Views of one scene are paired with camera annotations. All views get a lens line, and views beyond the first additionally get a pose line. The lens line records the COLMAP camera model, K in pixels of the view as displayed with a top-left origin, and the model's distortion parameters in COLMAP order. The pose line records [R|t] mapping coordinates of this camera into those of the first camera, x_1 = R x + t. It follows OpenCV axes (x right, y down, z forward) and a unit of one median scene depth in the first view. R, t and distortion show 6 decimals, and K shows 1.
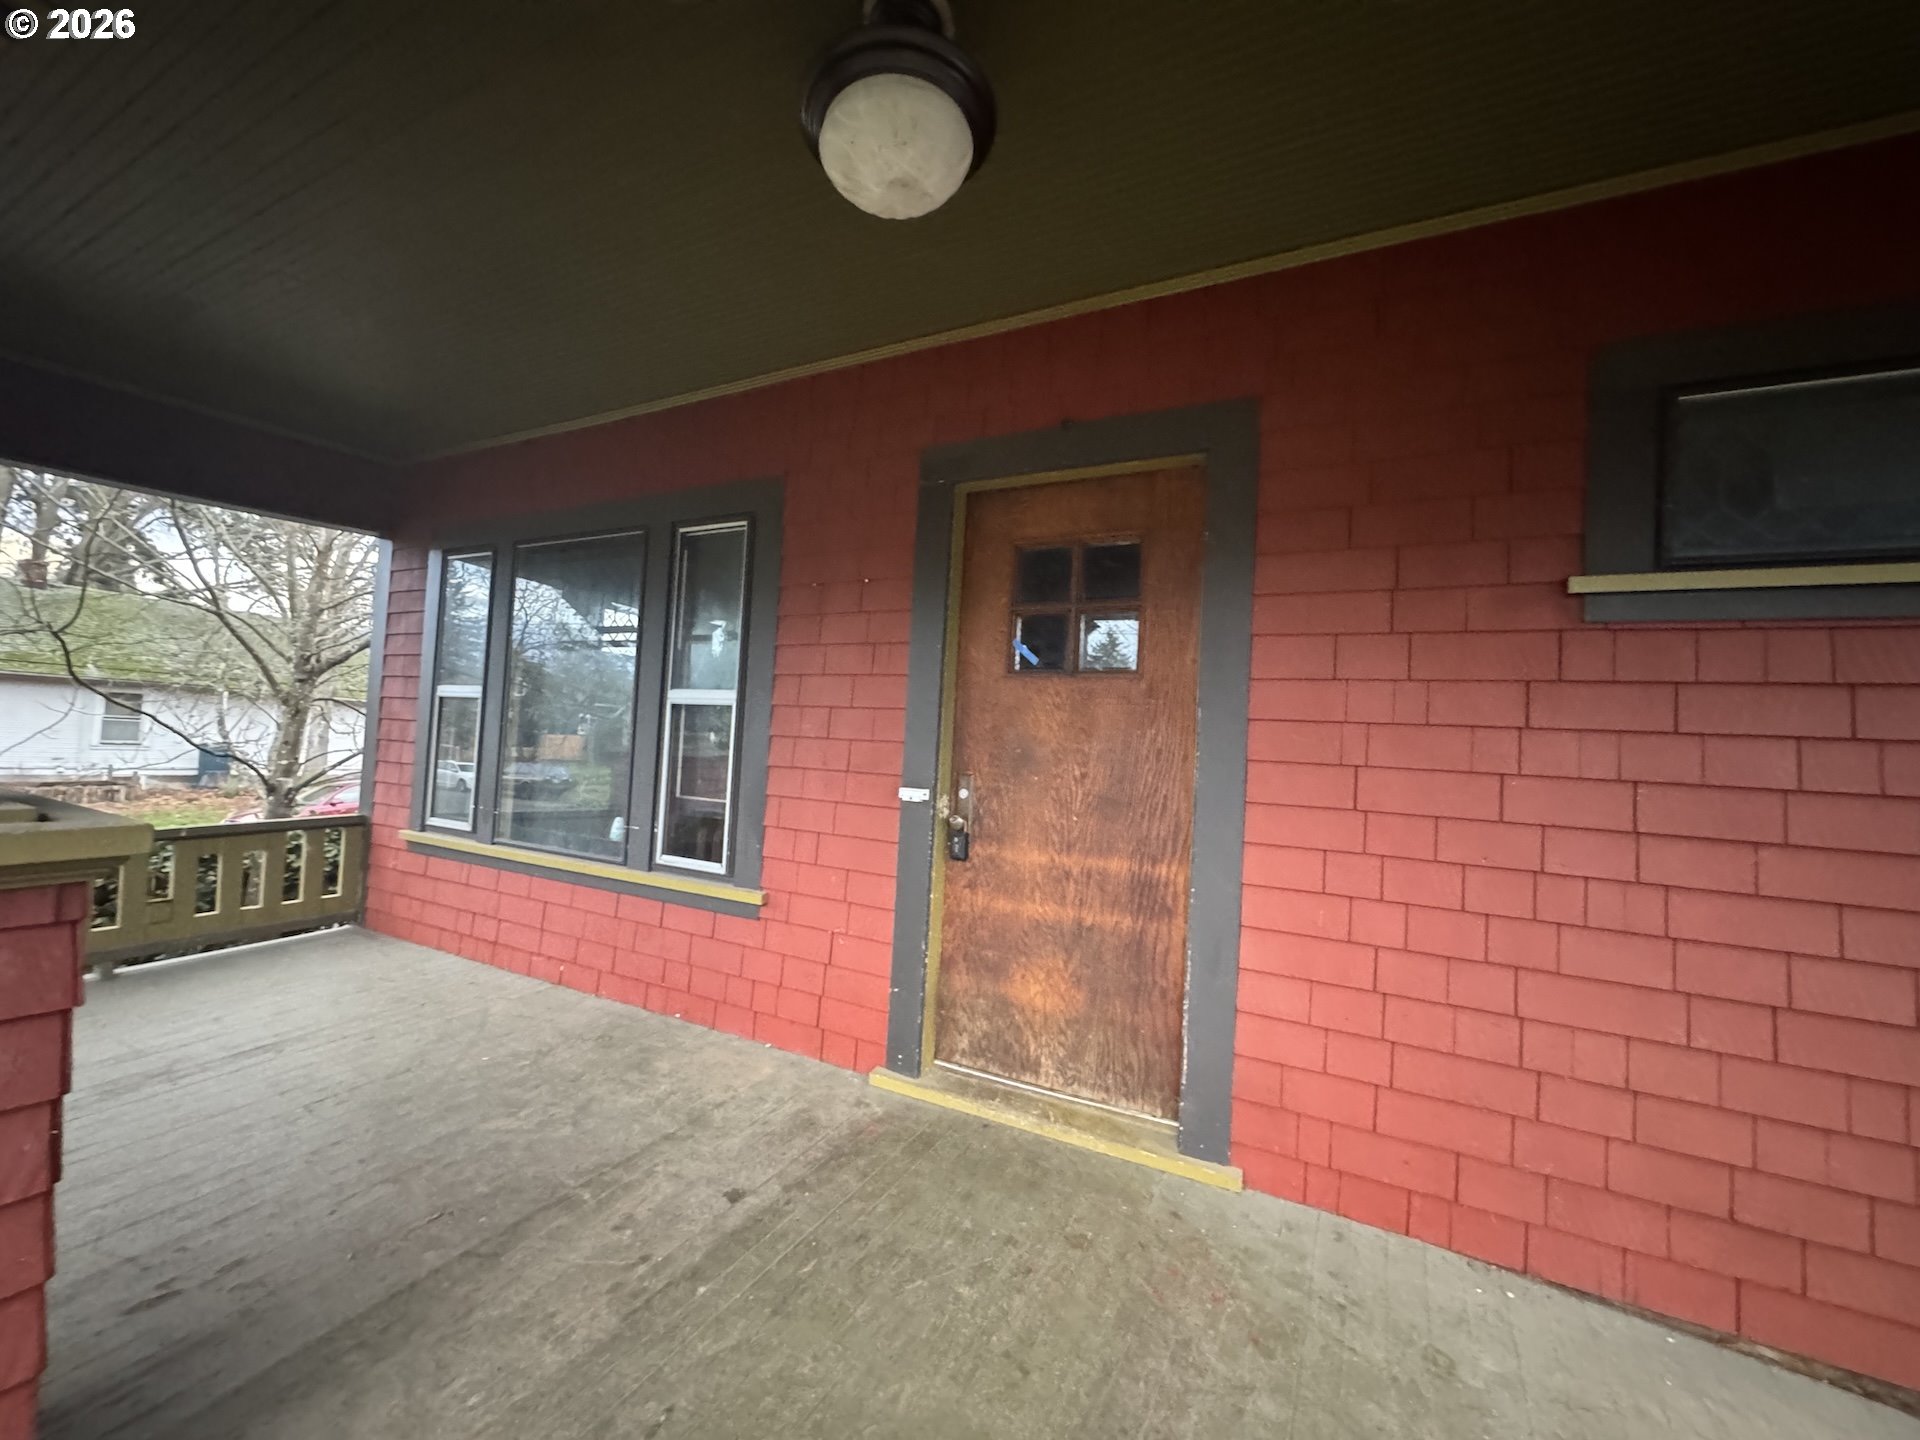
lens RADIAL K [[787.7, 0, 962.8], [0, 787.7, 716.3], [0, 0, 1]] dist [0.000243, 0.000146]
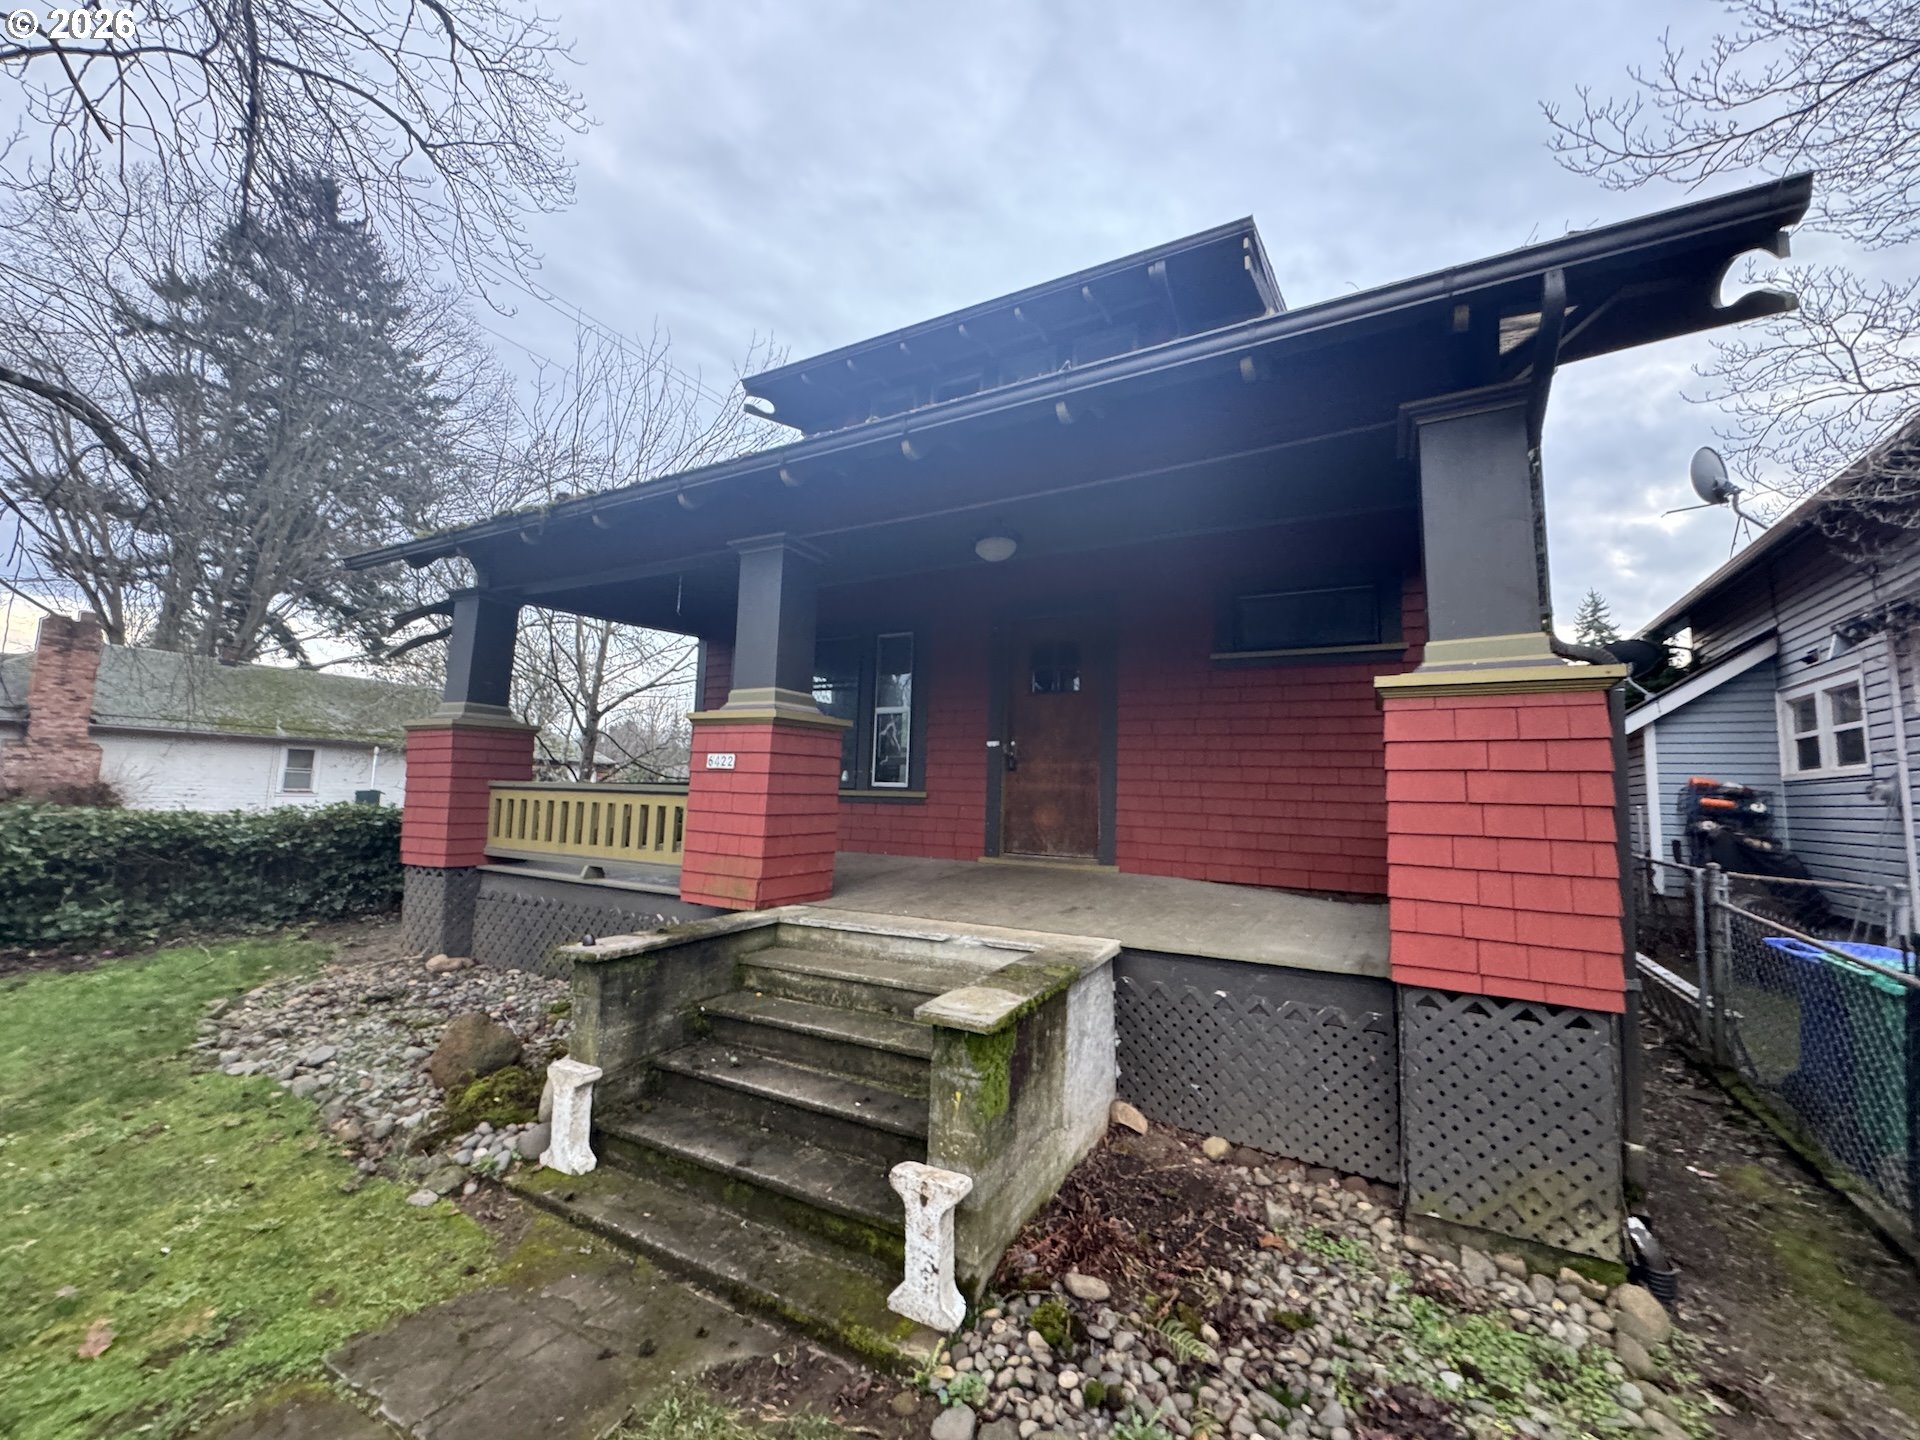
lens RADIAL K [[787.7, 0, 958.6], [0, 787.7, 720.4], [0, 0, 1]] dist [0.000243, 0.000146]
pose [[0.999452, -0.025222, -0.021440, -0.114094], [0.023895, 0.997909, -0.060047, 0.170636], [0.022910, 0.059502, 0.997965, -1.456946]]
